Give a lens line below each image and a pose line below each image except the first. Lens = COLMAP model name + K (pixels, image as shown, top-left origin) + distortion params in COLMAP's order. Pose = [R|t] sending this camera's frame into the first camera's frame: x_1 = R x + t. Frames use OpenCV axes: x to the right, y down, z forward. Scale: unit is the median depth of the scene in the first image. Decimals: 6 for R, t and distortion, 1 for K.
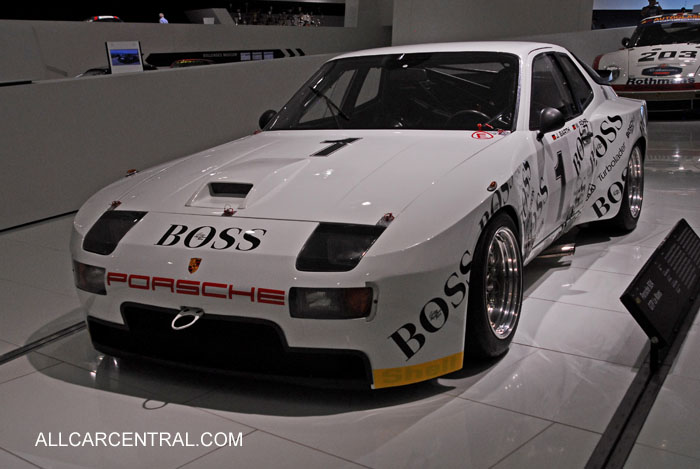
lens RADIAL K [[933.7, 0, 345.6], [0, 933.7, 237.2], [0, 0, 1]] dist [-0.019395, 0.000000]
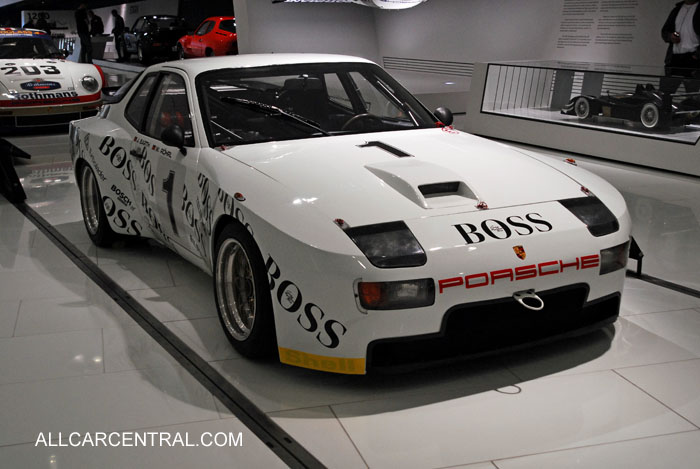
lens RADIAL K [[933.7, 0, 353.5], [0, 933.7, 235.0], [0, 0, 1]] dist [-0.019395, 0.000000]
pose [[0.544350, -0.146386, 0.825987, -1.173955], [0.164588, 0.984155, 0.065949, -0.094824], [-0.822553, 0.100048, 0.559819, 0.544051]]
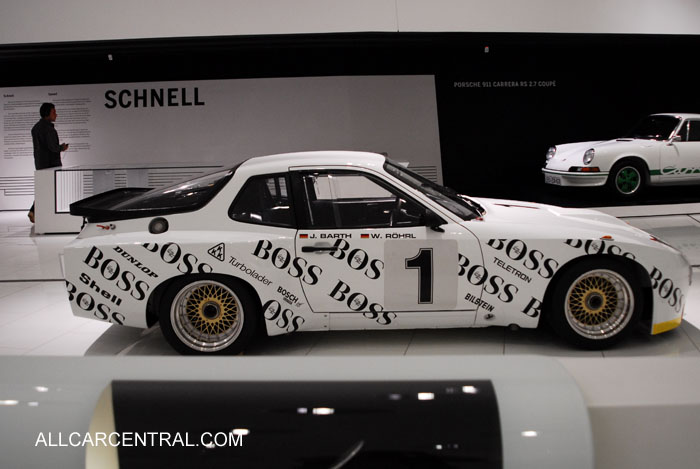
lens RADIAL K [[721.9, 0, 345.0], [0, 721.9, 246.2], [0, 0, 1]] dist [-0.104762, 0.000000]
pose [[-0.476719, -0.090961, 0.874337, -1.187305], [0.234262, 0.945517, 0.226094, -0.472792], [-0.847266, 0.312607, -0.429438, 2.244600]]
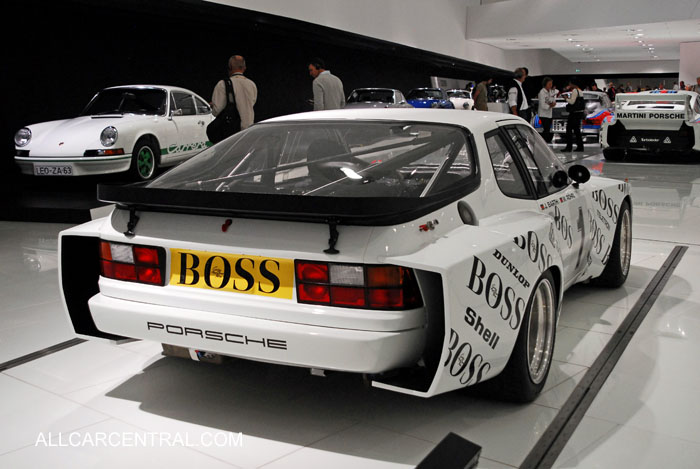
lens RADIAL K [[855.0, 0, 352.6], [0, 855.0, 236.2], [0, 0, 1]] dist [-0.062592, 0.000000]
pose [[-0.997812, 0.066092, -0.001786, 0.258161], [0.060696, 0.926394, 0.371631, -0.640680], [0.026216, 0.370709, -0.928379, 2.875050]]
